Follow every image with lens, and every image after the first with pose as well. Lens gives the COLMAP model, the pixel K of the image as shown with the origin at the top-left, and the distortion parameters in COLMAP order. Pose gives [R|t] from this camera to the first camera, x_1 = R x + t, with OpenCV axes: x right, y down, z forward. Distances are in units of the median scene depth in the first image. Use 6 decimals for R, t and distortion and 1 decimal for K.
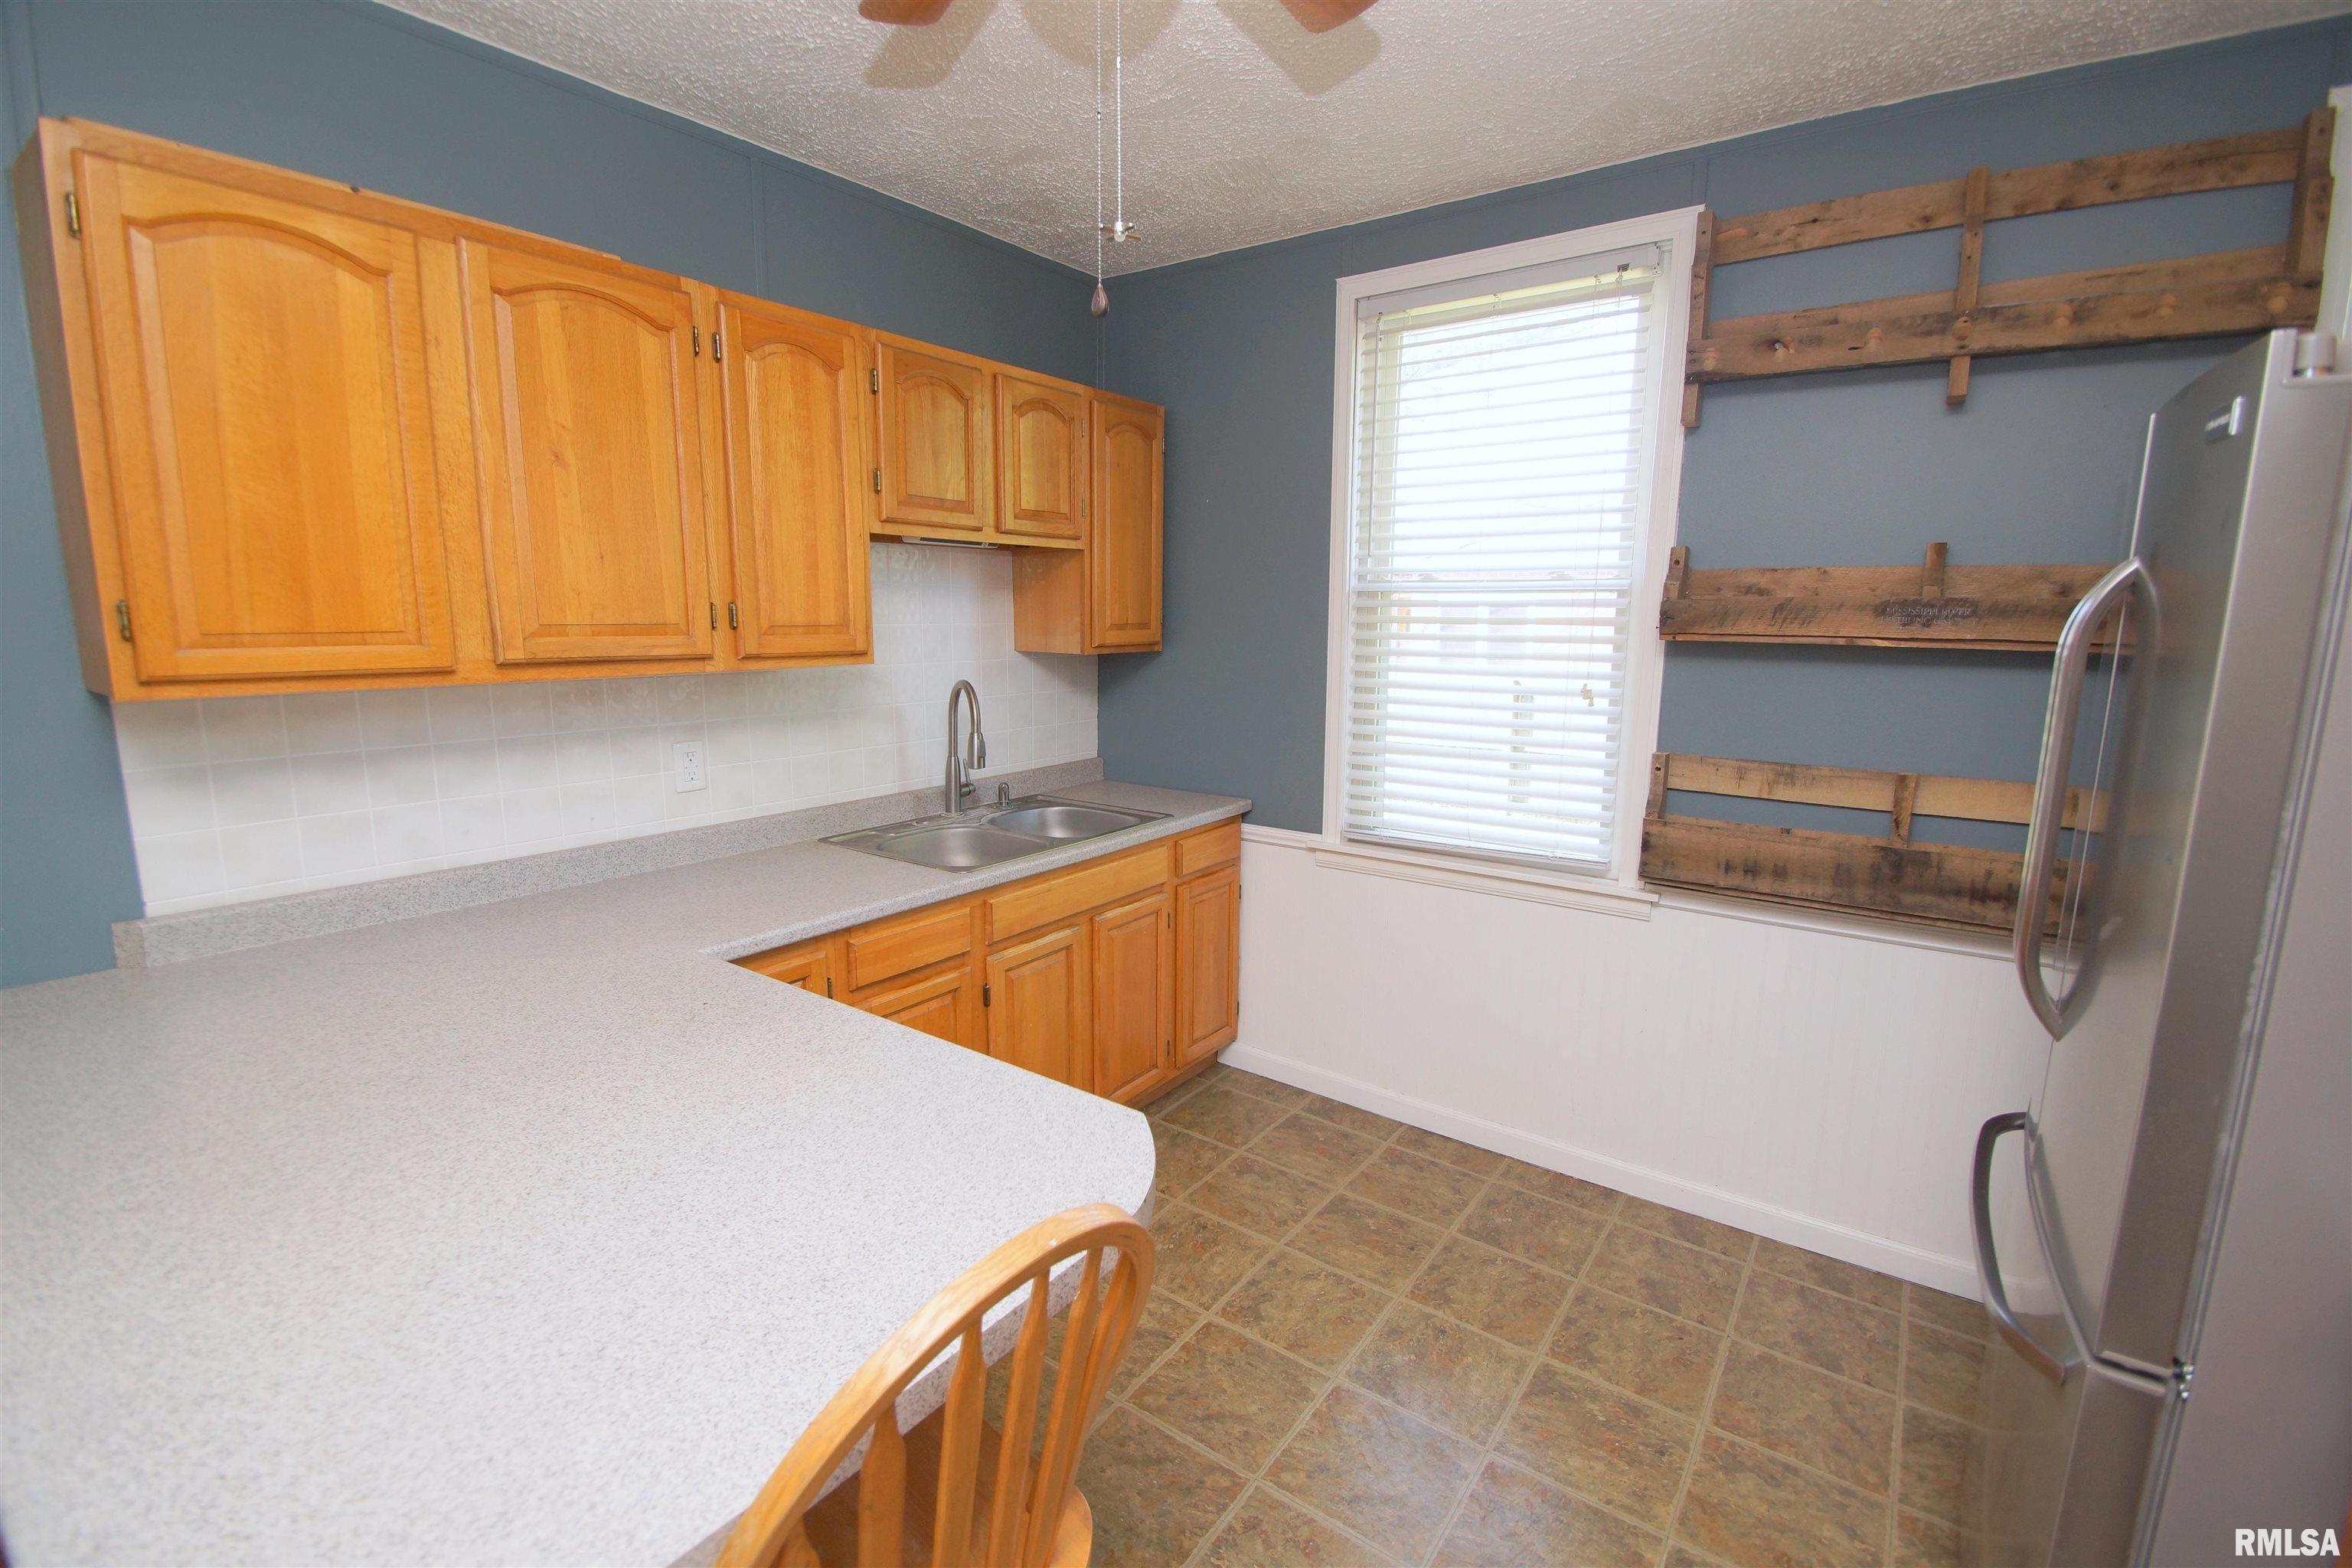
lens RADIAL K [[1039.6, 0, 1171.1], [0, 1039.6, 794.5], [0, 0, 1]] dist [0.004887, -0.008390]
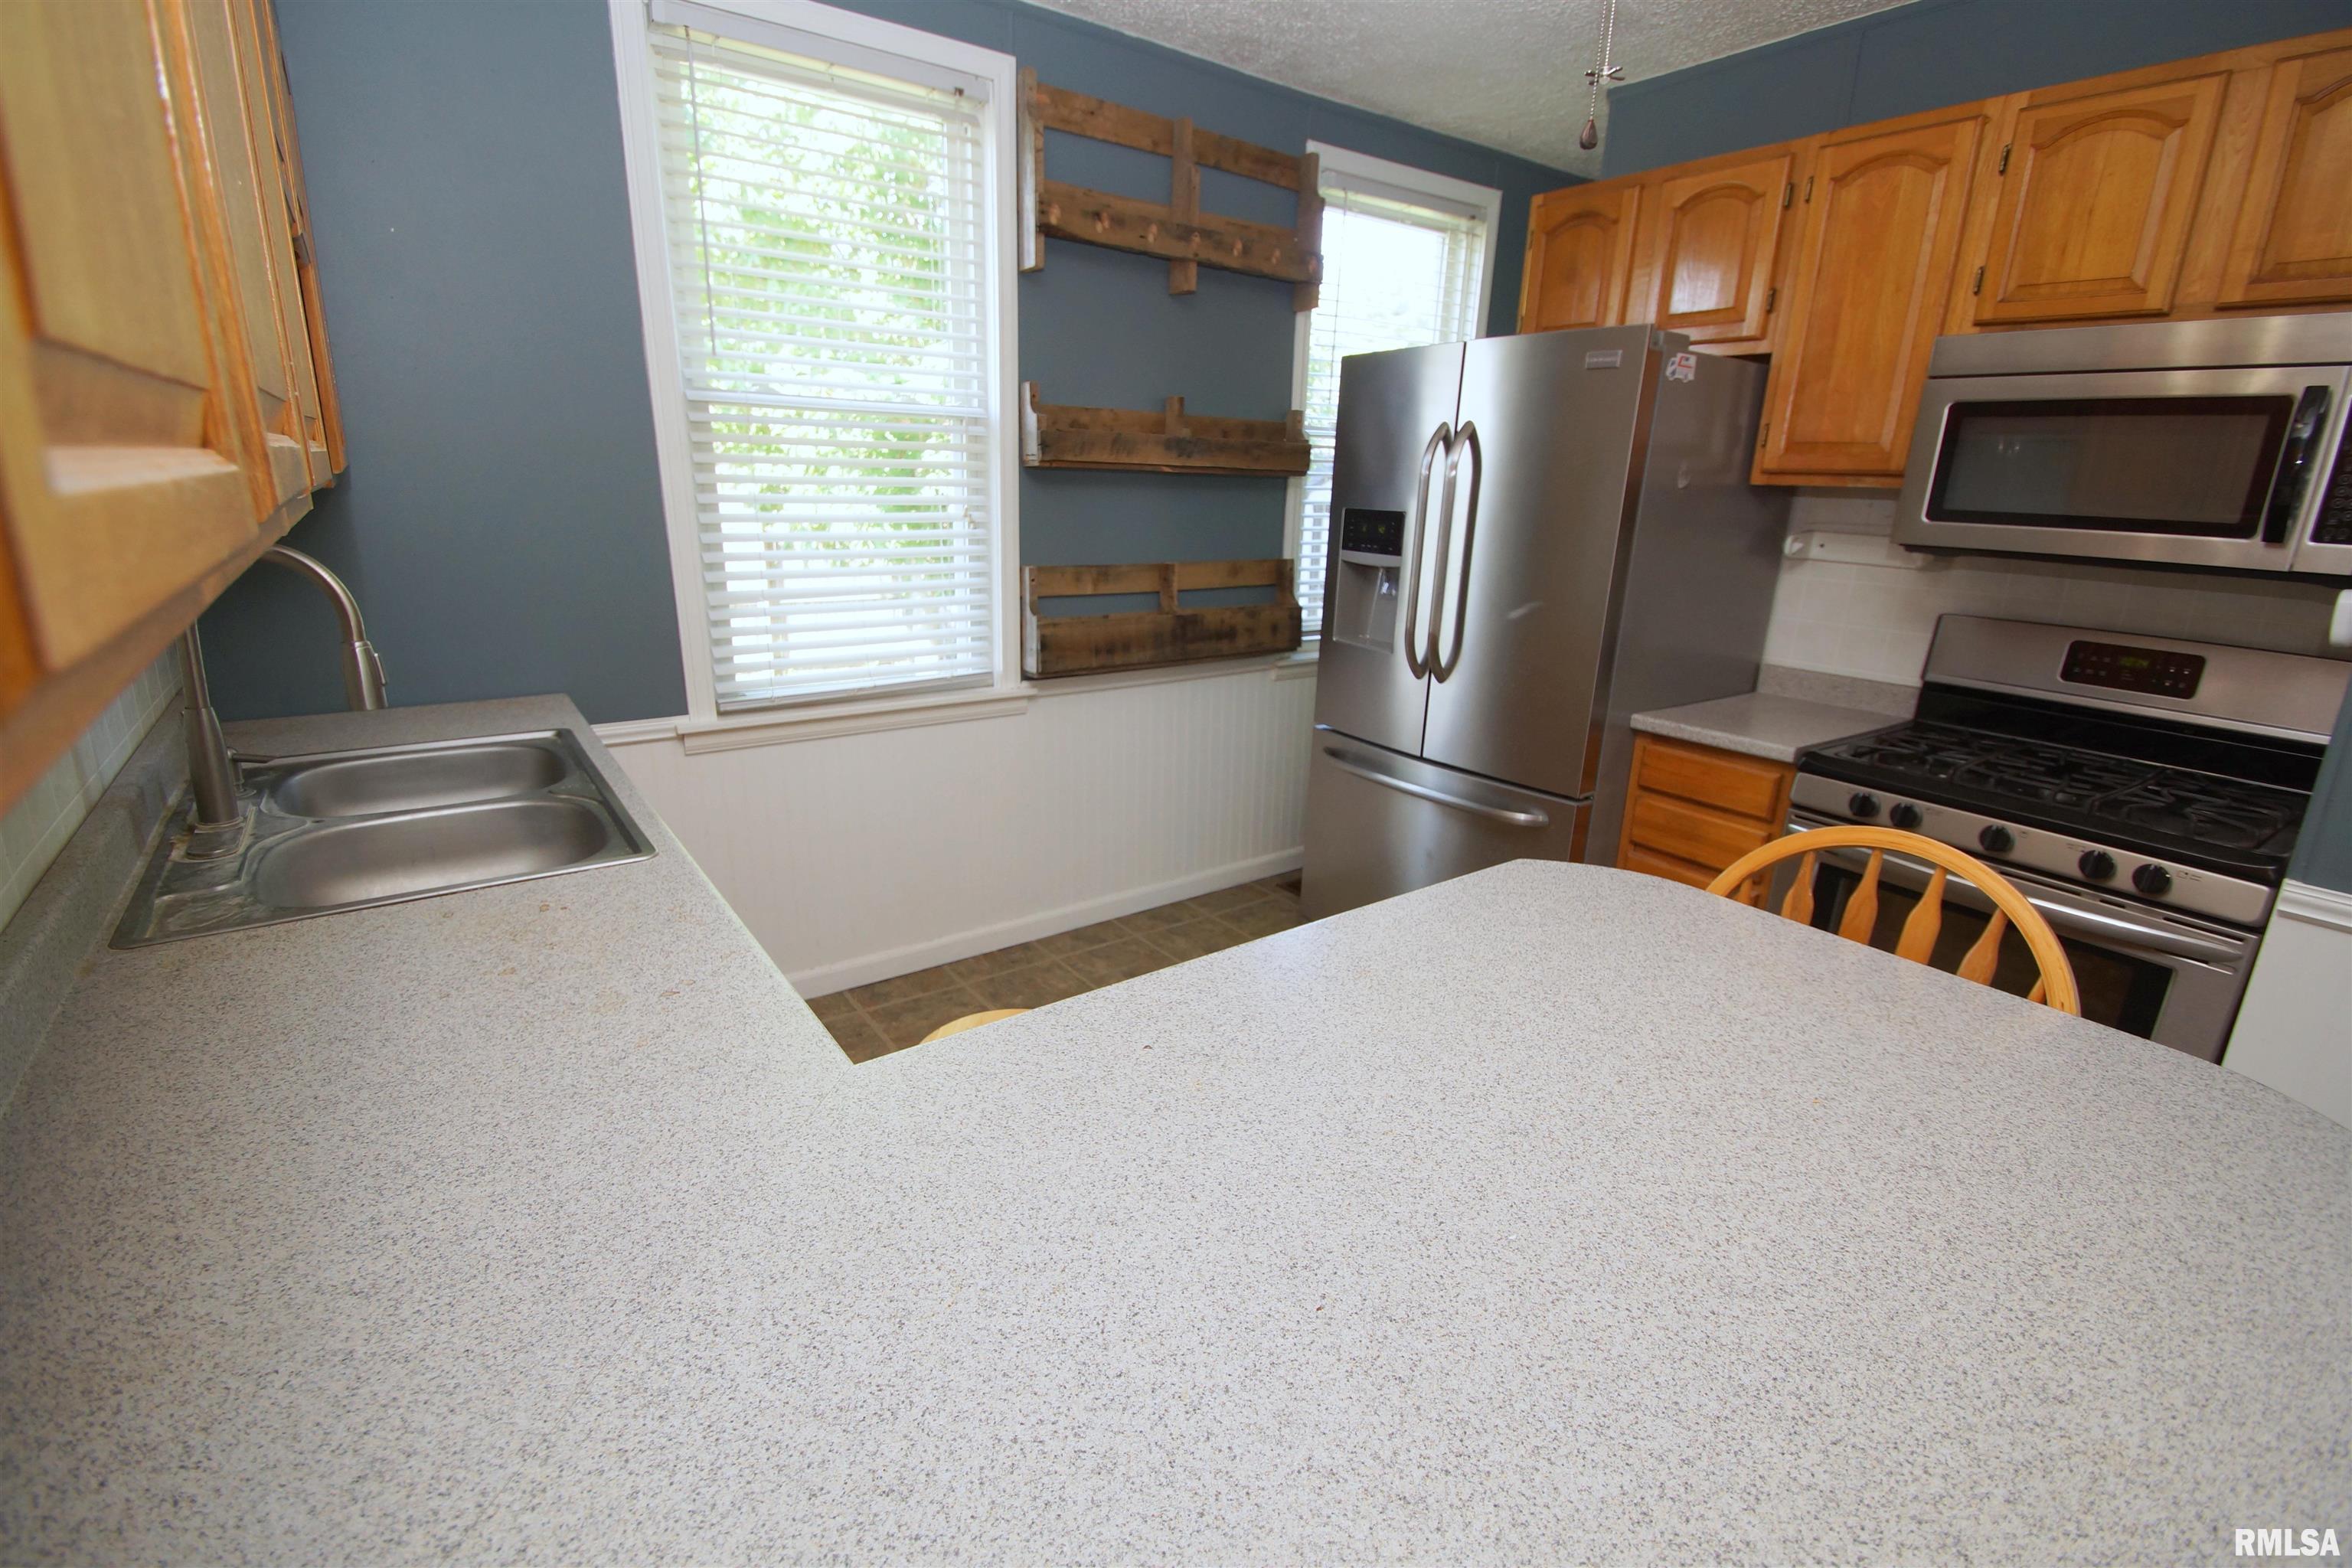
lens RADIAL K [[1039.6, 0, 1171.1], [0, 1039.6, 794.5], [0, 0, 1]] dist [0.004887, -0.008390]
pose [[0.293138, -0.284712, 0.912693, -0.681856], [0.137226, 0.957275, 0.254545, -0.077583], [-0.946171, 0.050628, 0.319683, 0.538823]]
